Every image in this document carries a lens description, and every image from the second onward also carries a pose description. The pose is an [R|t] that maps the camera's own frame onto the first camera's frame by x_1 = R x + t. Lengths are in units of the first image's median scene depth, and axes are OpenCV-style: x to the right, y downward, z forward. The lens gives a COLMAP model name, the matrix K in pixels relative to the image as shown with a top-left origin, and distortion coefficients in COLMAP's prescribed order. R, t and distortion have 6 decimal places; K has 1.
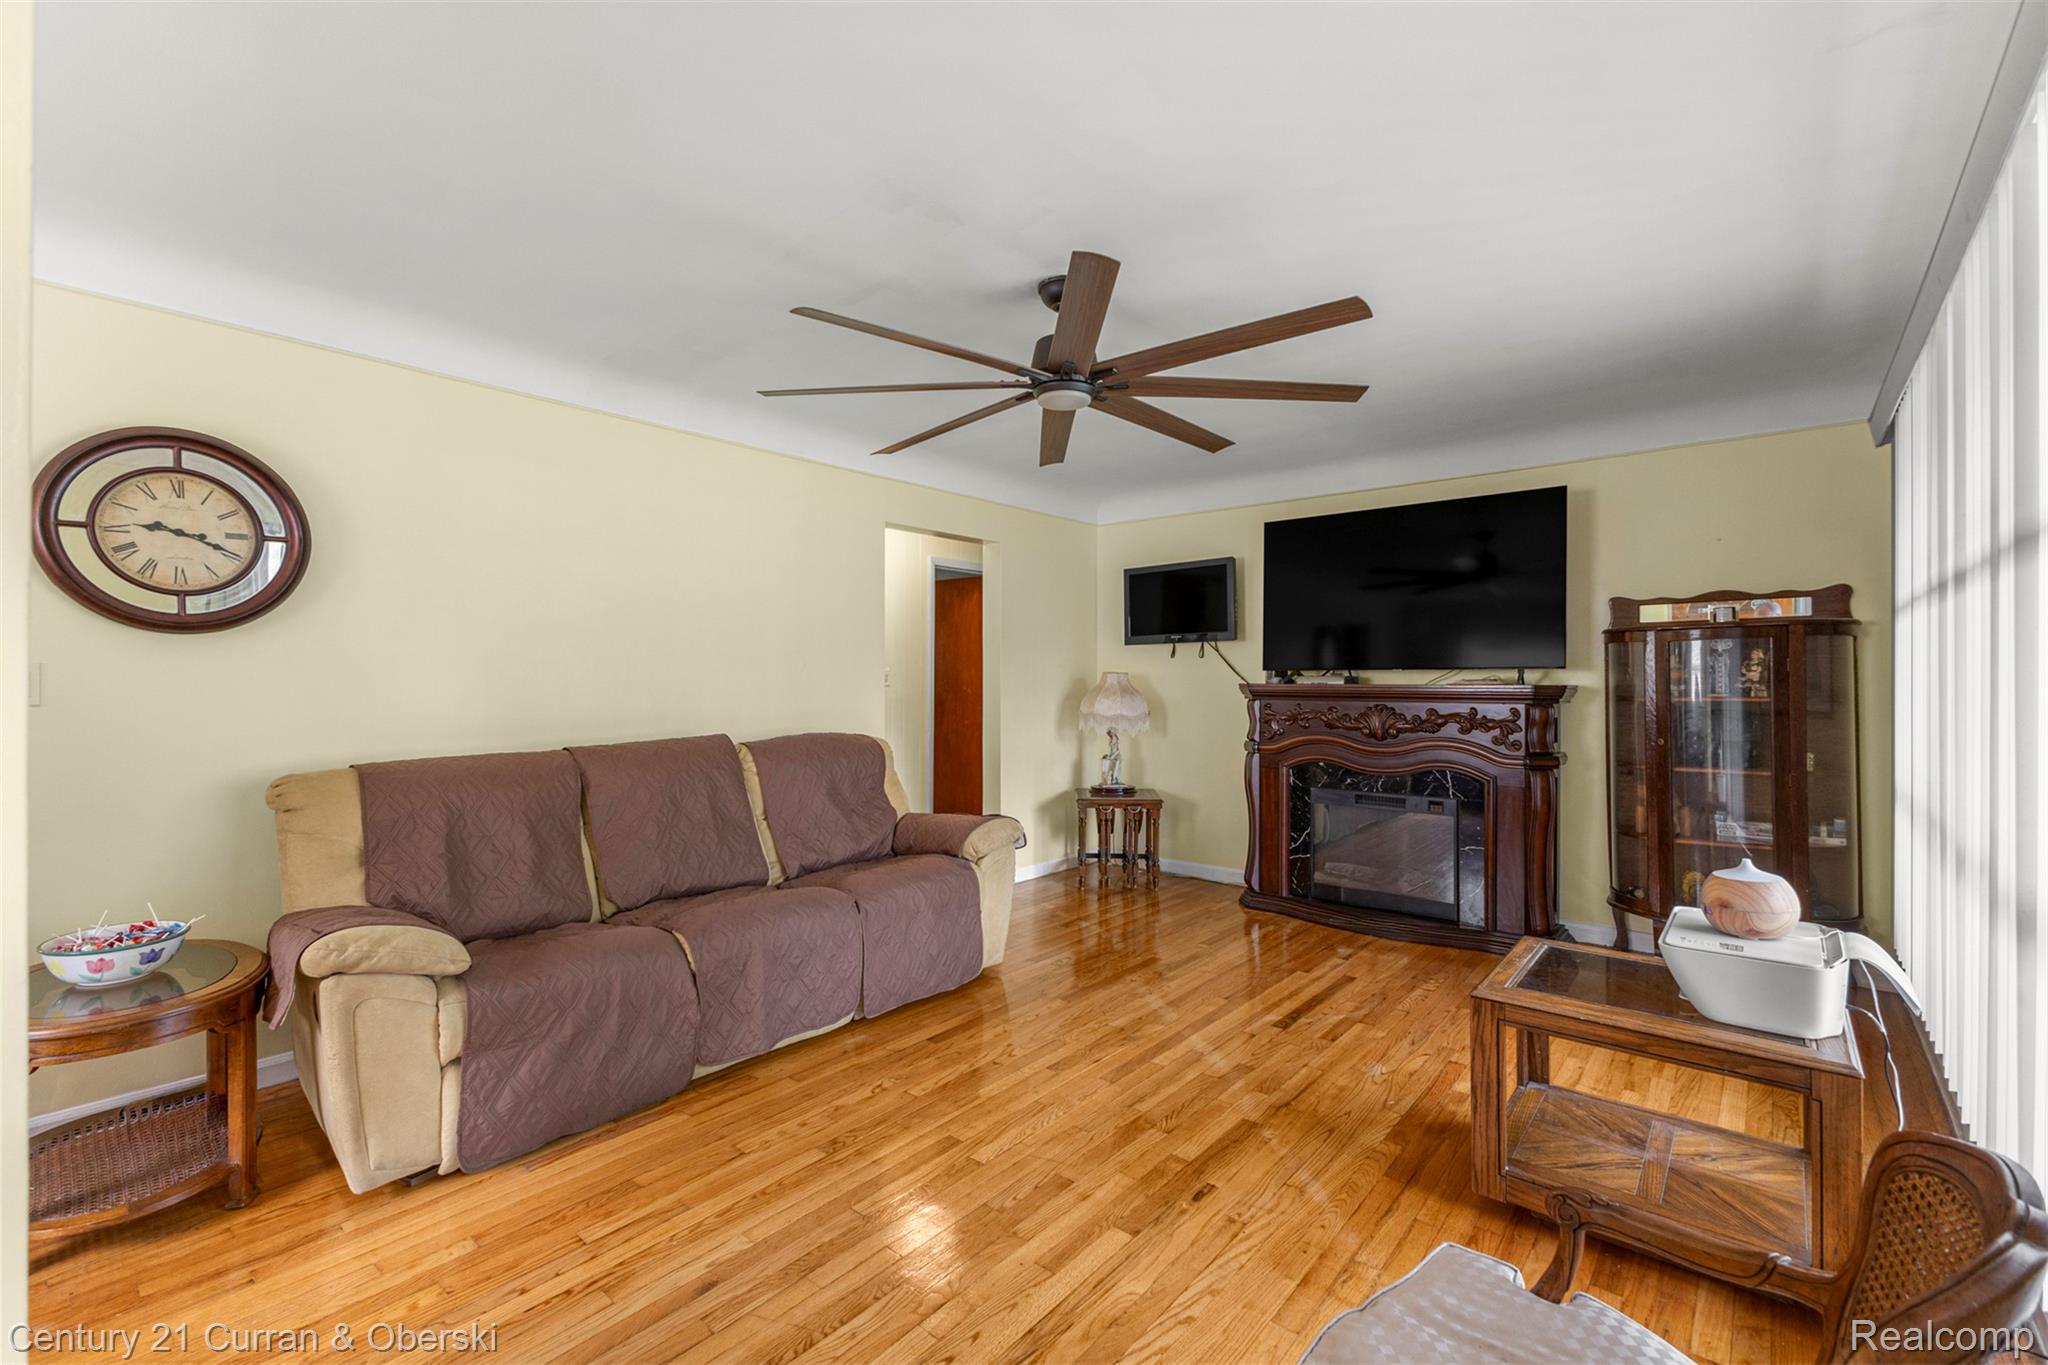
lens RADIAL K [[884.0, 0, 1028.2], [0, 884.0, 679.9], [0, 0, 1]] dist [0.007325, 0.000638]
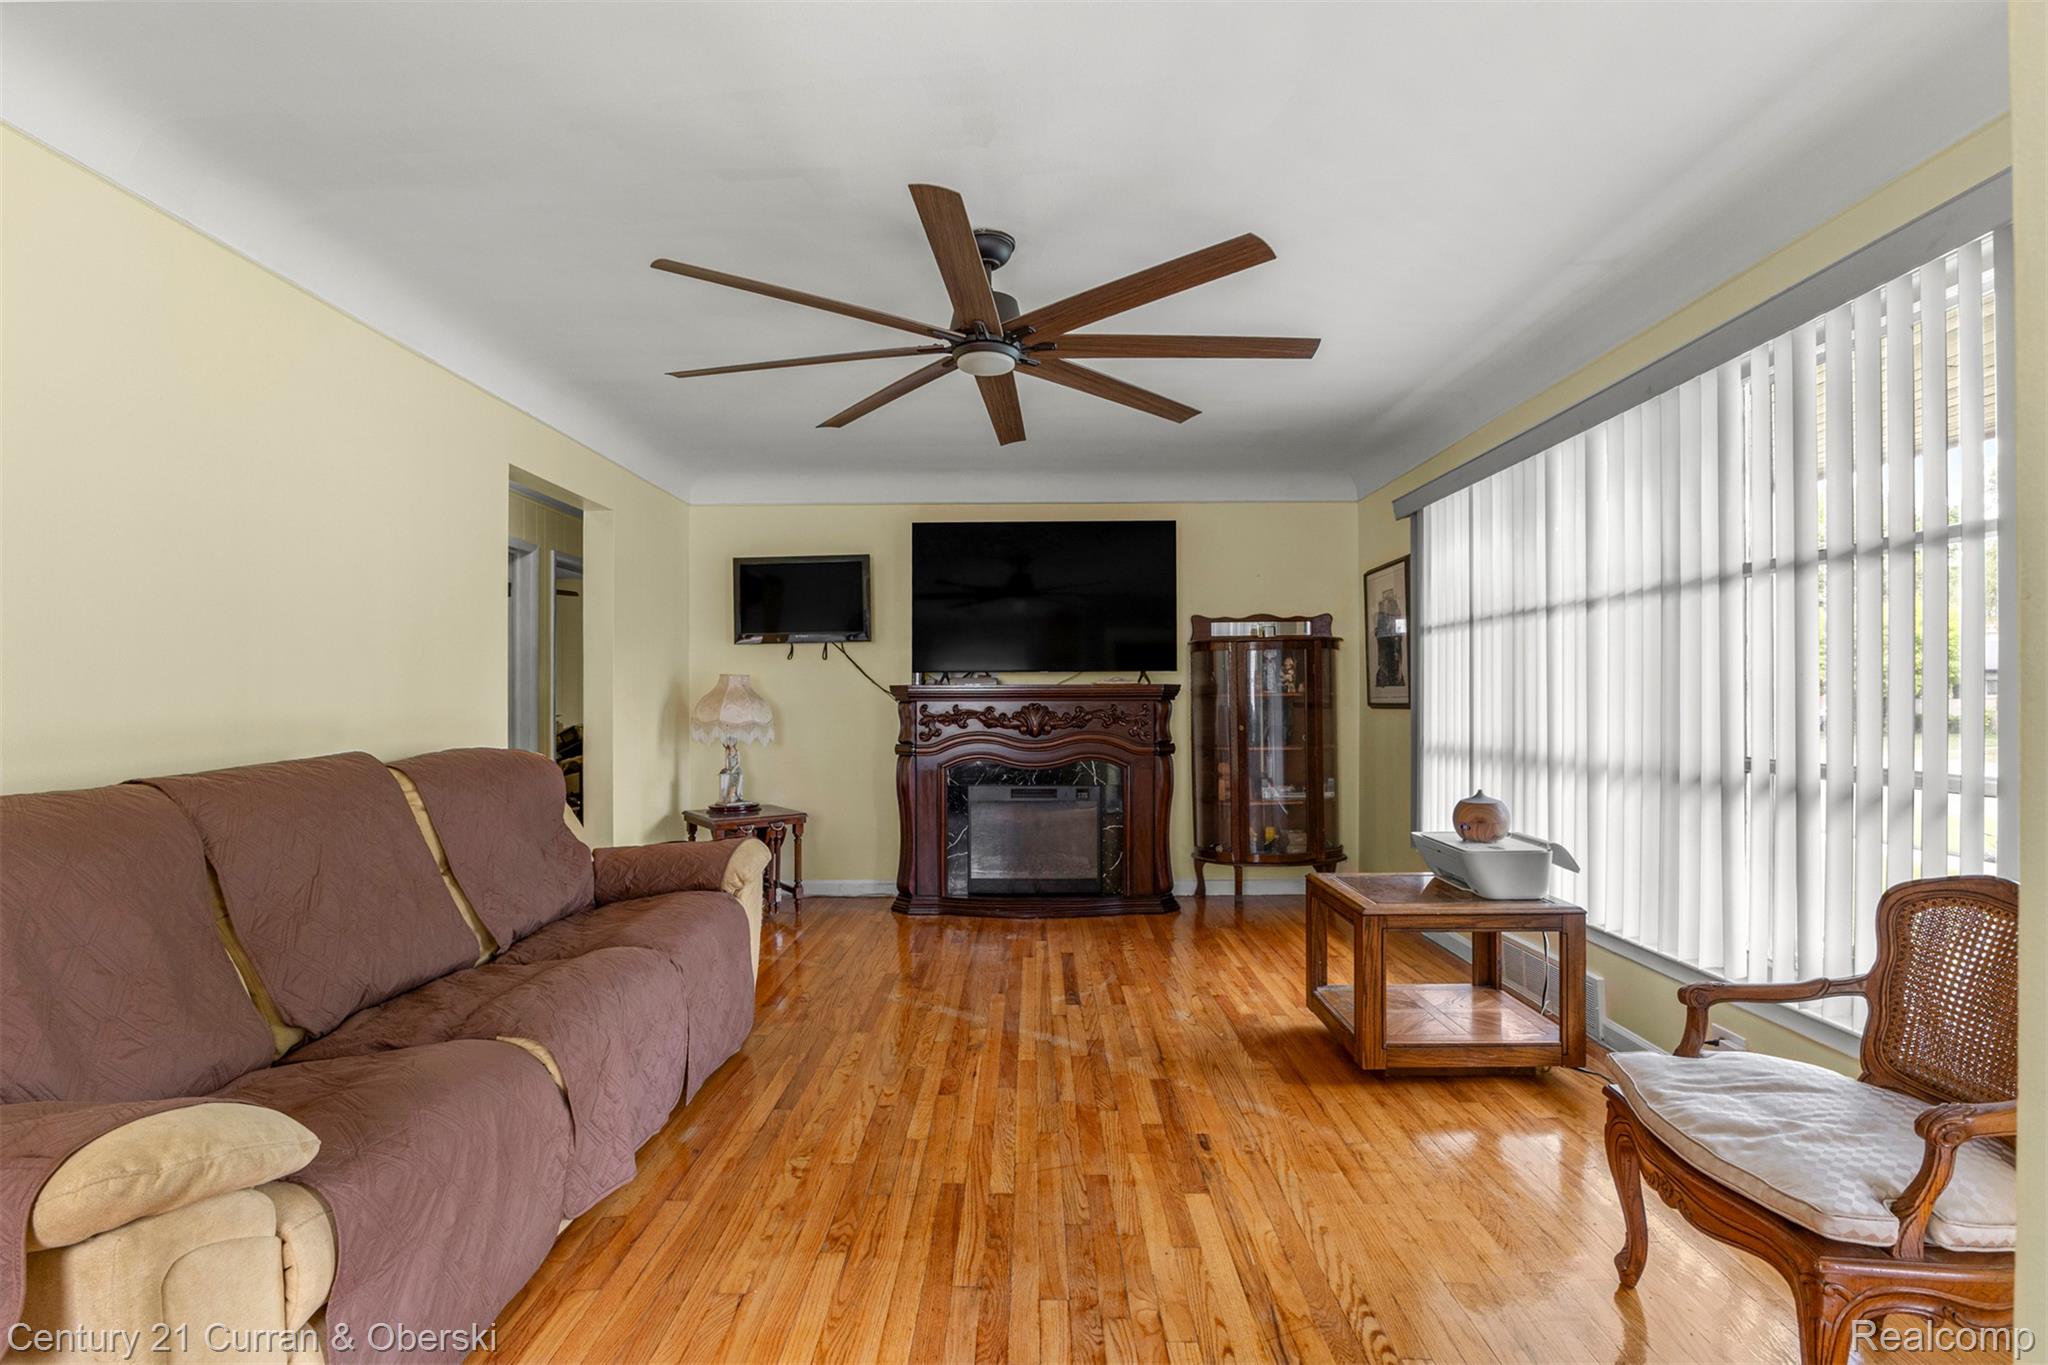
lens RADIAL K [[927.9, 0, 1025.2], [0, 927.9, 702.6], [0, 0, 1]] dist [-0.011108, -0.001029]
pose [[0.769795, -0.008131, 0.638239, -0.418818], [0.005822, 0.999967, 0.005717, 0.024905], [-0.638264, -0.000685, 0.769817, 0.172158]]
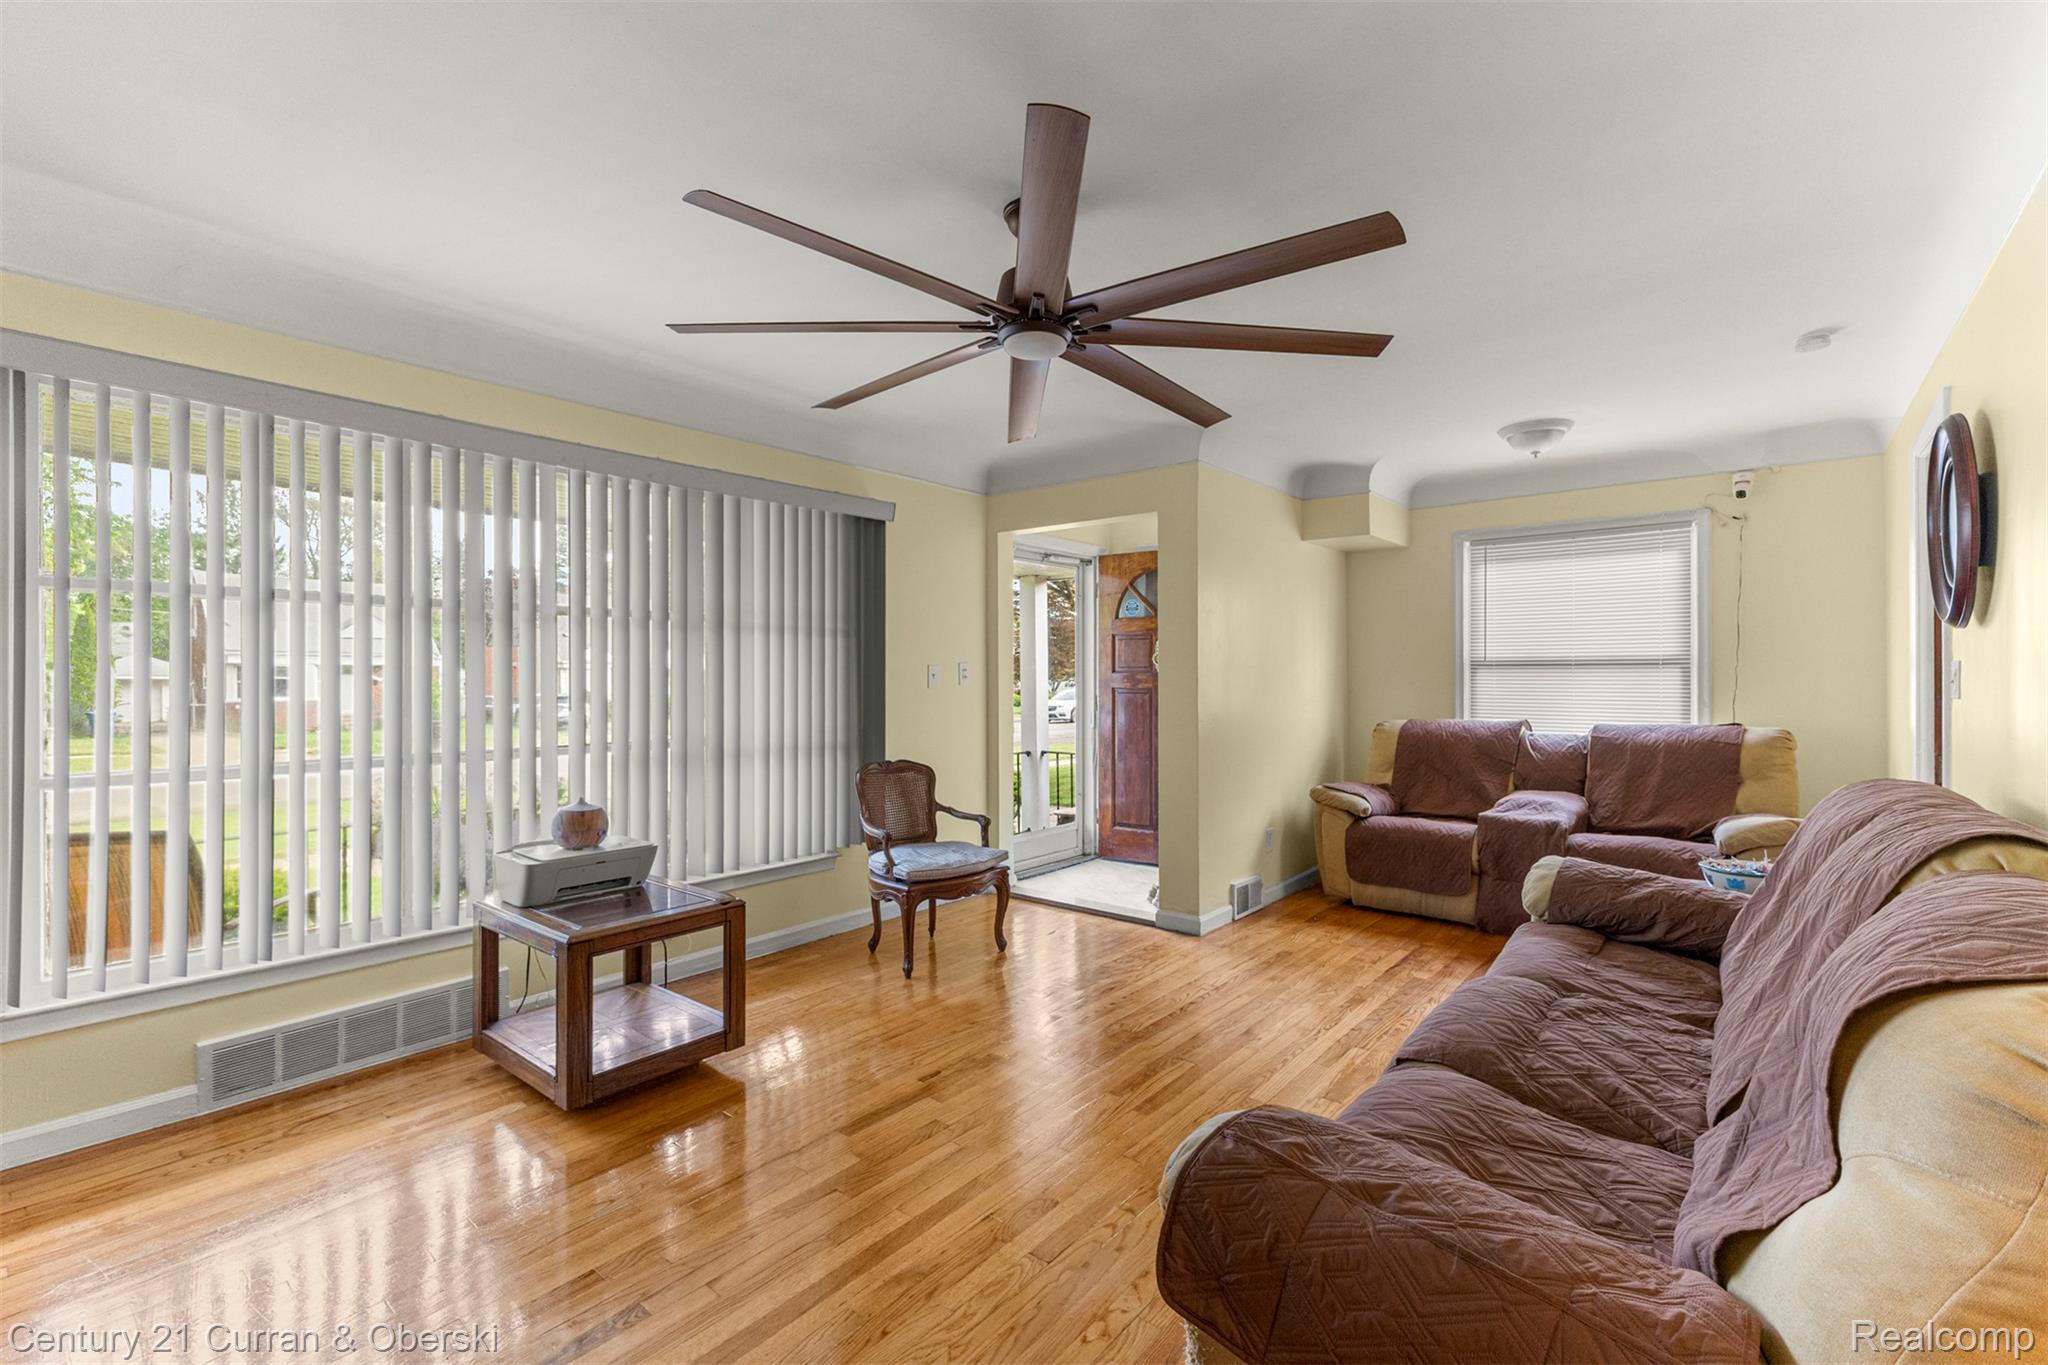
lens RADIAL K [[884.0, 0, 1021.9], [0, 884.0, 674.7], [0, 0, 1]] dist [0.007325, 0.000638]
pose [[-0.999893, -0.000624, -0.014618, 0.051946], [-0.000608, 0.999999, -0.001086, 0.001571], [0.014619, -0.001077, -0.999893, 1.407192]]
